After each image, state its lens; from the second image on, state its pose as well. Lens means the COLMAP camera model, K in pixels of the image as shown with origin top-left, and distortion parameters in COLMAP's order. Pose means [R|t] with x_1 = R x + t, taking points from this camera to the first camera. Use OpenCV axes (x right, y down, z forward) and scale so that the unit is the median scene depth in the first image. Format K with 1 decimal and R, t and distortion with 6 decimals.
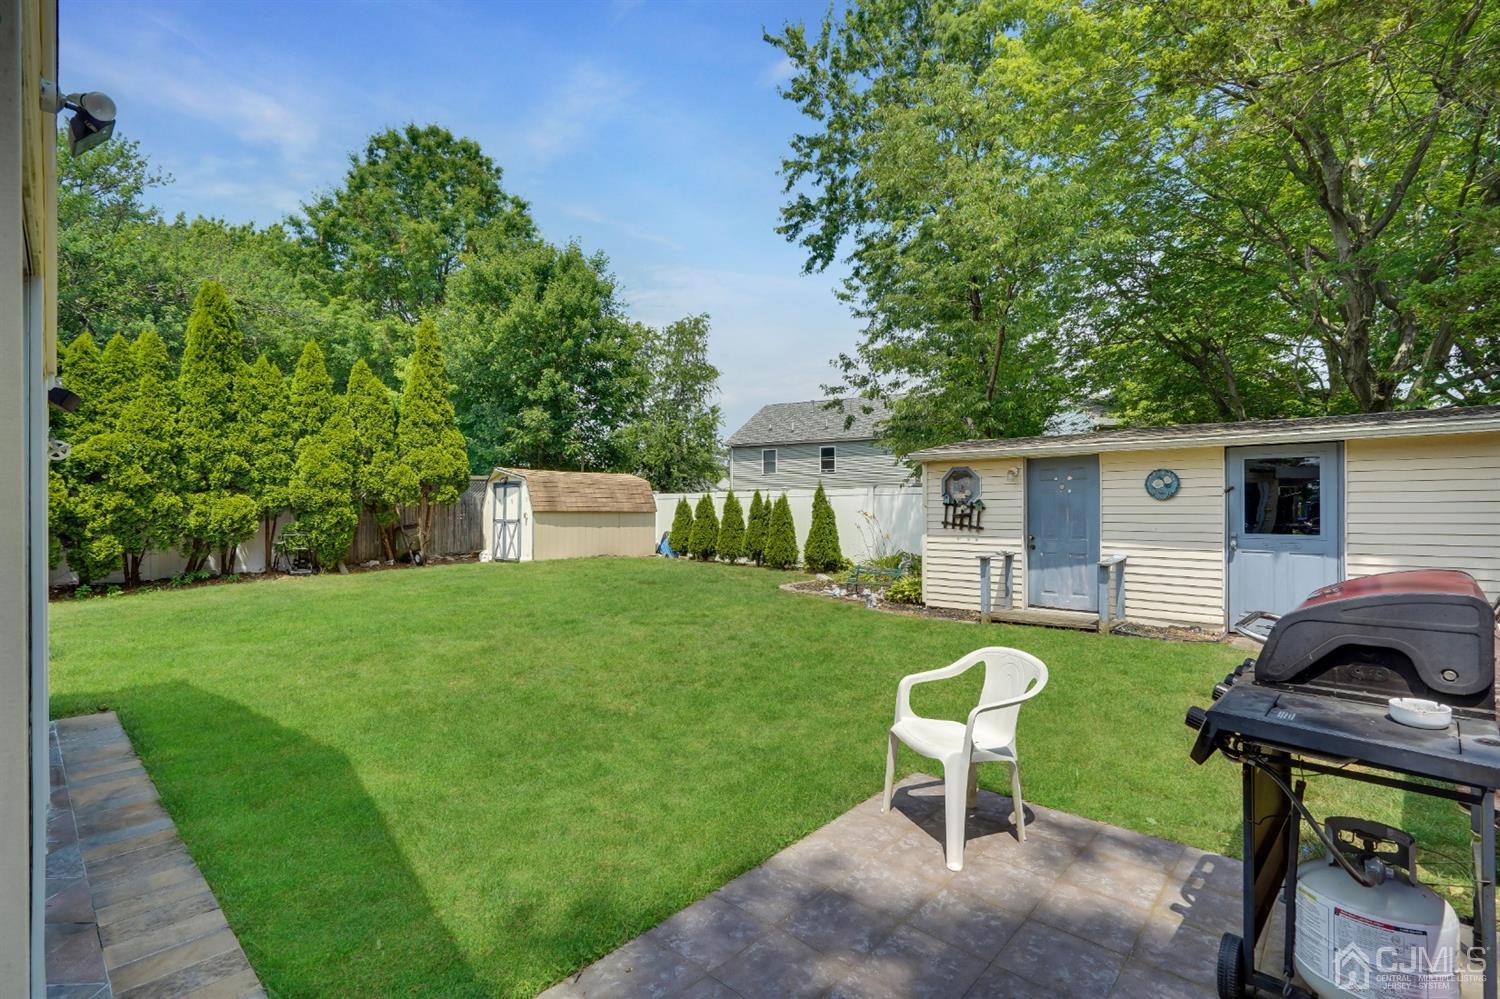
lens RADIAL K [[681.1, 0, 743.1], [0, 681.1, 503.9], [0, 0, 1]] dist [-0.004806, 0.002254]
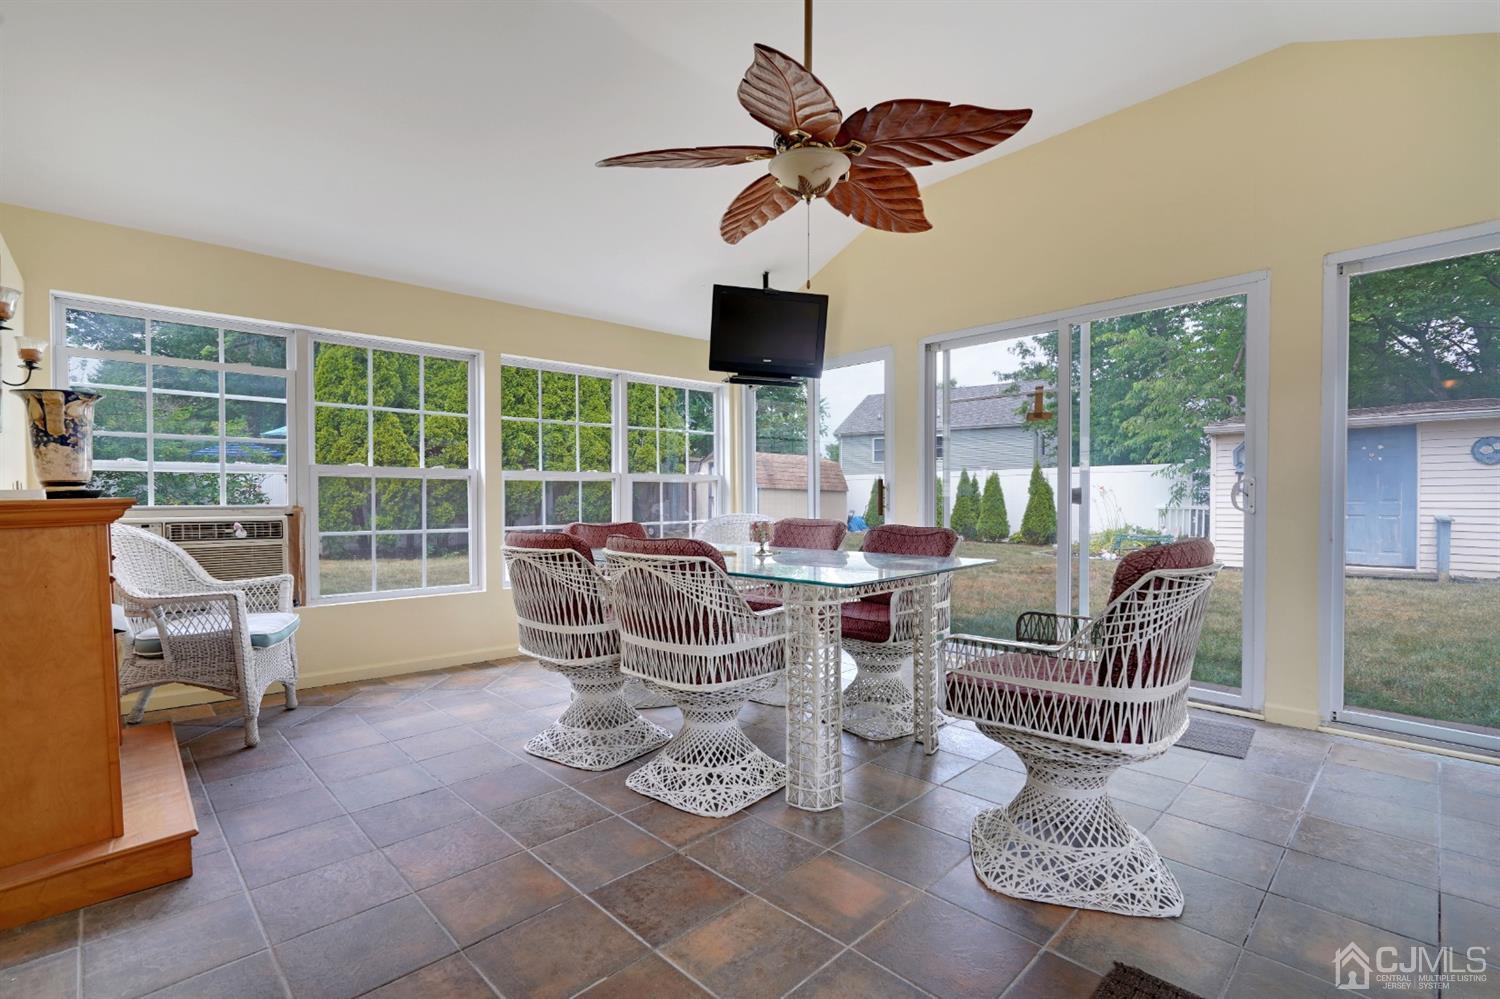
lens RADIAL K [[681.1, 0, 746.7], [0, 681.1, 503.2], [0, 0, 1]] dist [-0.004806, 0.002254]
pose [[0.999061, 0.003455, -0.043186, -0.305171], [-0.003164, 0.999972, 0.006802, 0.030183], [0.043208, -0.006659, 0.999044, -0.089172]]
